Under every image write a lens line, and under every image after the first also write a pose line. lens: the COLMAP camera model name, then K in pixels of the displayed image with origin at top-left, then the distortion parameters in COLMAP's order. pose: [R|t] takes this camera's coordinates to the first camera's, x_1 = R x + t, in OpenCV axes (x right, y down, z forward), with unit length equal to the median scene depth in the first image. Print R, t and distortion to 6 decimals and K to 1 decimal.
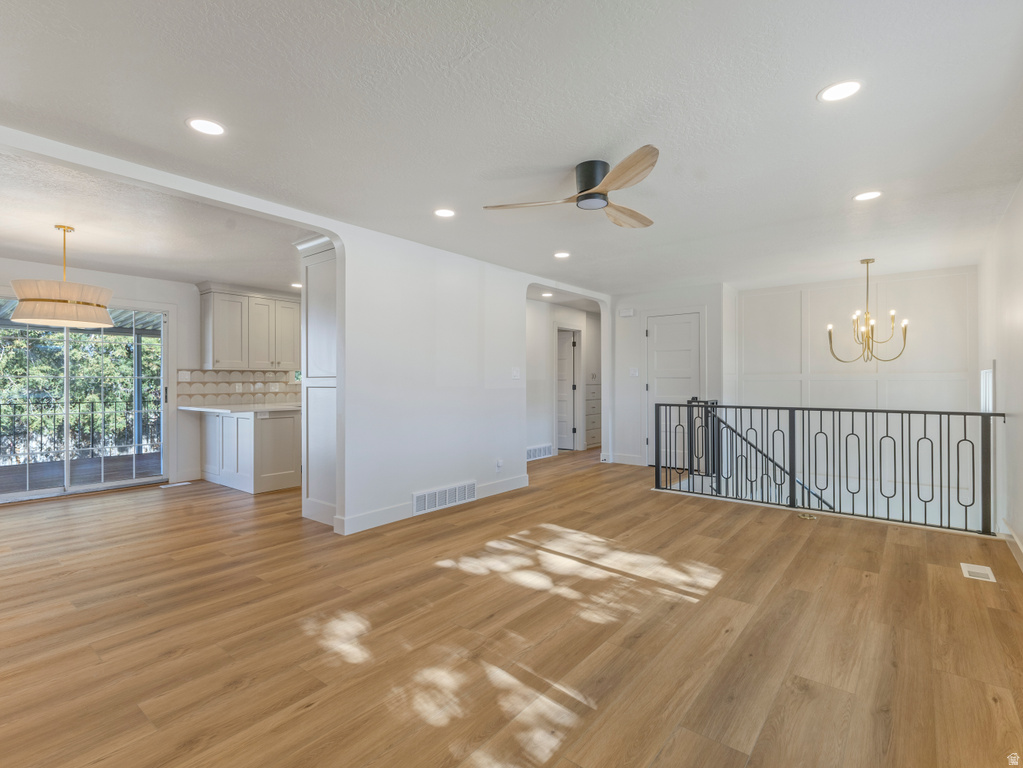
lens RADIAL K [[503.4, 0, 514.2], [0, 503.4, 382.0], [0, 0, 1]] dist [0.006073, -0.003131]
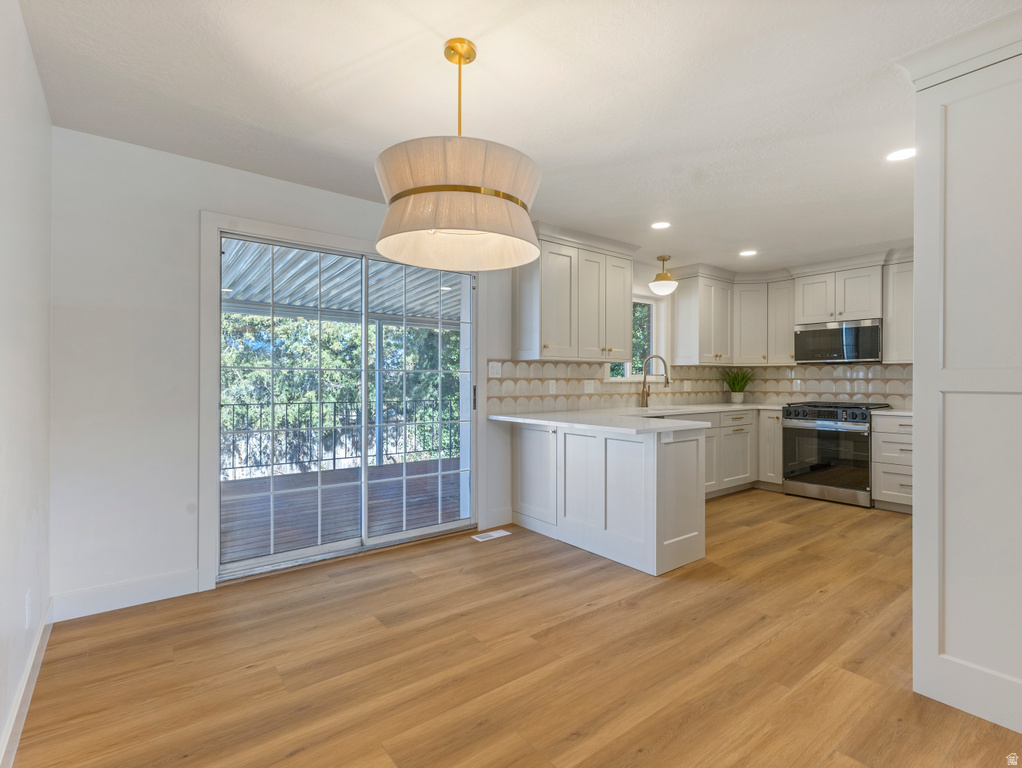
lens RADIAL K [[502.9, 0, 504.6], [0, 502.9, 383.2], [0, 0, 1]] dist [0.006073, -0.003131]
pose [[0.967726, 0.007105, -0.251904, -0.283220], [-0.005237, 0.999954, 0.008085, 0.000565], [0.251950, -0.006505, 0.967718, 0.215416]]
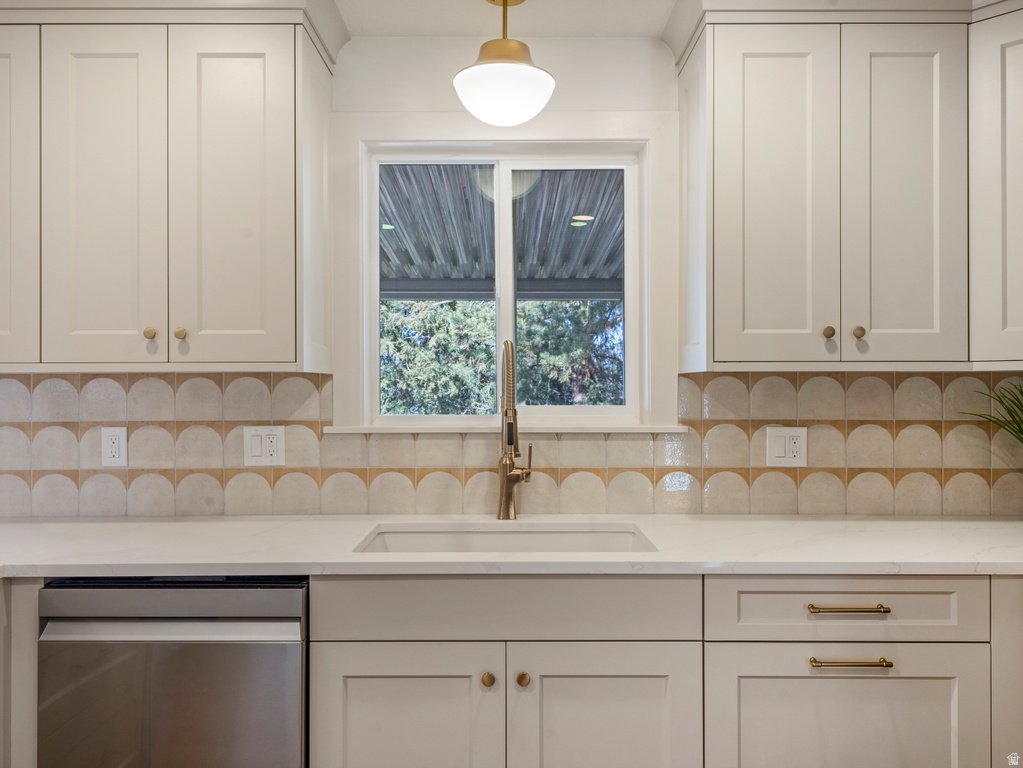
lens RADIAL K [[761.3, 0, 510.4], [0, 761.3, 384.0], [0, 0, 1]] dist [0.008030, 0.000248]
pose [[0.617948, -0.001312, -0.786217, -0.096625], [-0.001478, 0.999995, -0.002831, -0.011387], [0.786217, 0.002912, 0.617943, 0.597371]]
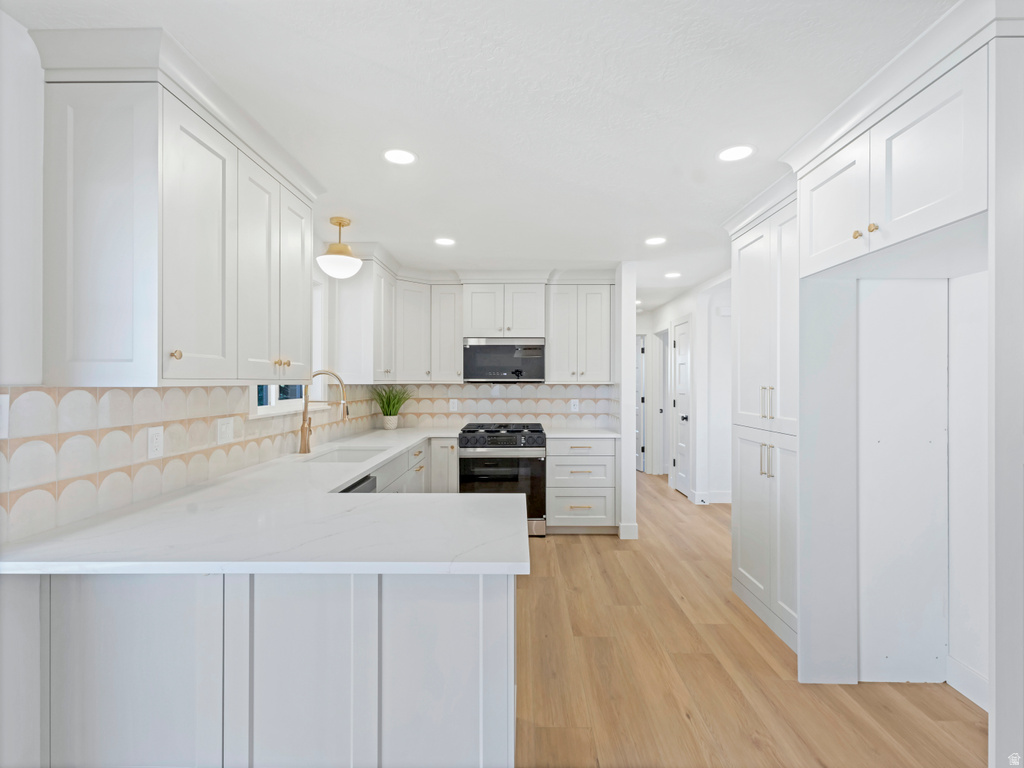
lens RADIAL K [[503.9, 0, 519.0], [0, 503.9, 382.2], [0, 0, 1]] dist [0.006073, -0.003131]
pose [[0.794397, 0.003801, 0.607387, -0.359662], [-0.003028, 0.999993, -0.002297, -0.016052], [-0.607392, -0.000014, 0.794403, 0.405298]]
